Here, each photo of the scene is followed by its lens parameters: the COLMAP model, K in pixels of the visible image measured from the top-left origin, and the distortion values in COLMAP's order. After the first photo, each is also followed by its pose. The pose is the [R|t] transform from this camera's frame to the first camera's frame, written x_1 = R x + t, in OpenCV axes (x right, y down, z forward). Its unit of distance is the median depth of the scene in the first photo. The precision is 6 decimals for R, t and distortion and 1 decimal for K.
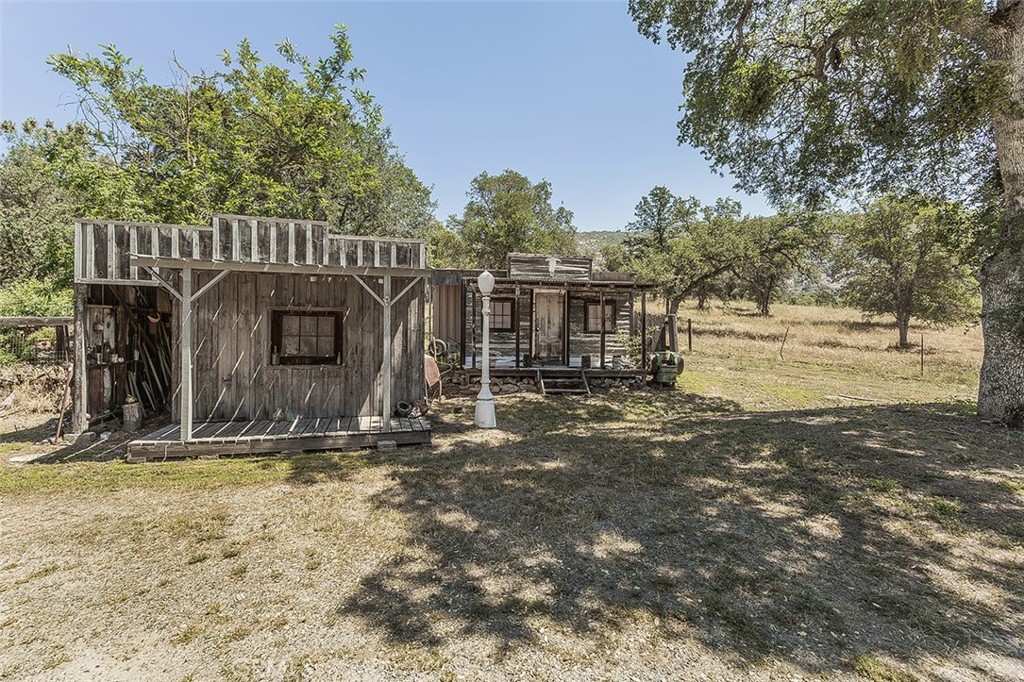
lens RADIAL K [[455.2, 0, 513.6], [0, 455.2, 333.6], [0, 0, 1]] dist [0.002231, 0.000222]
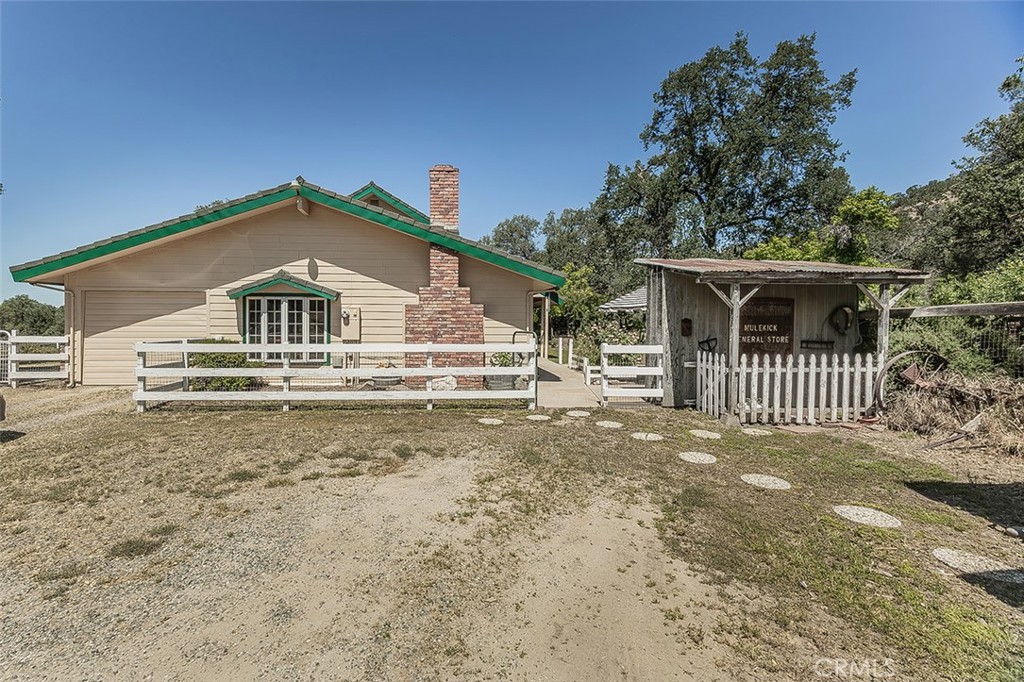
lens RADIAL K [[467.5, 0, 431.8], [0, 467.5, 328.3], [0, 0, 1]] dist [0.002885, -0.000125]
pose [[-0.162635, 0.001866, -0.986684, -0.273721], [0.005277, 0.999986, 0.001021, -0.004236], [0.986672, -0.005041, -0.162643, 0.307861]]
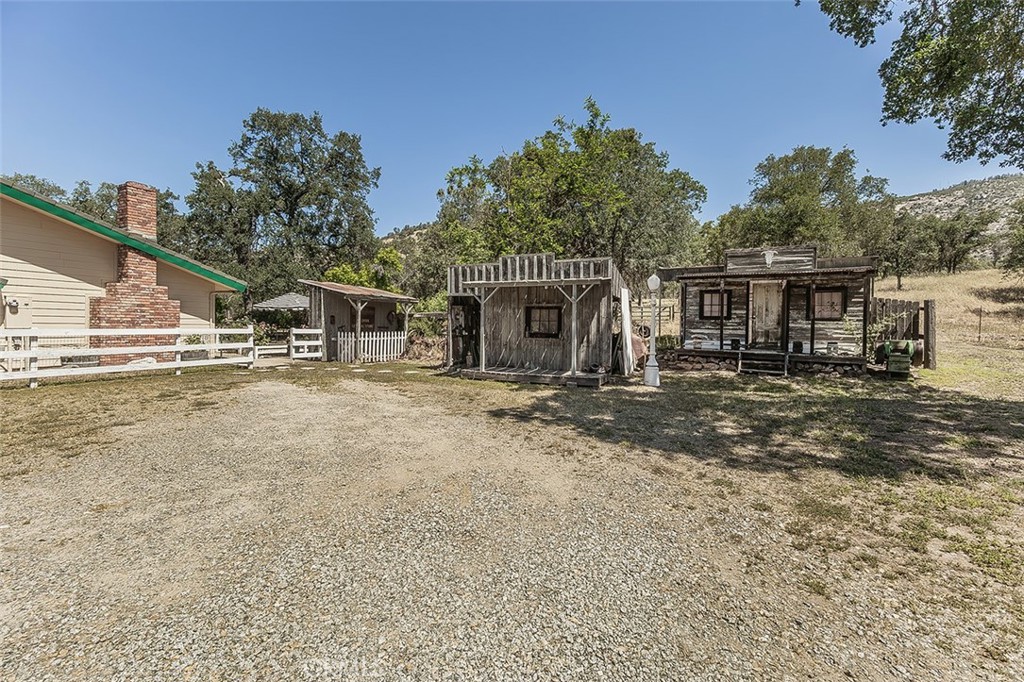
lens RADIAL K [[455.2, 0, 513.6], [0, 455.2, 333.6], [0, 0, 1]] dist [0.002231, 0.000222]
pose [[0.773933, 0.014927, -0.633092, 0.466645], [-0.002855, 0.999794, 0.020083, 0.015799], [0.633261, -0.013736, 0.773816, -0.337125]]
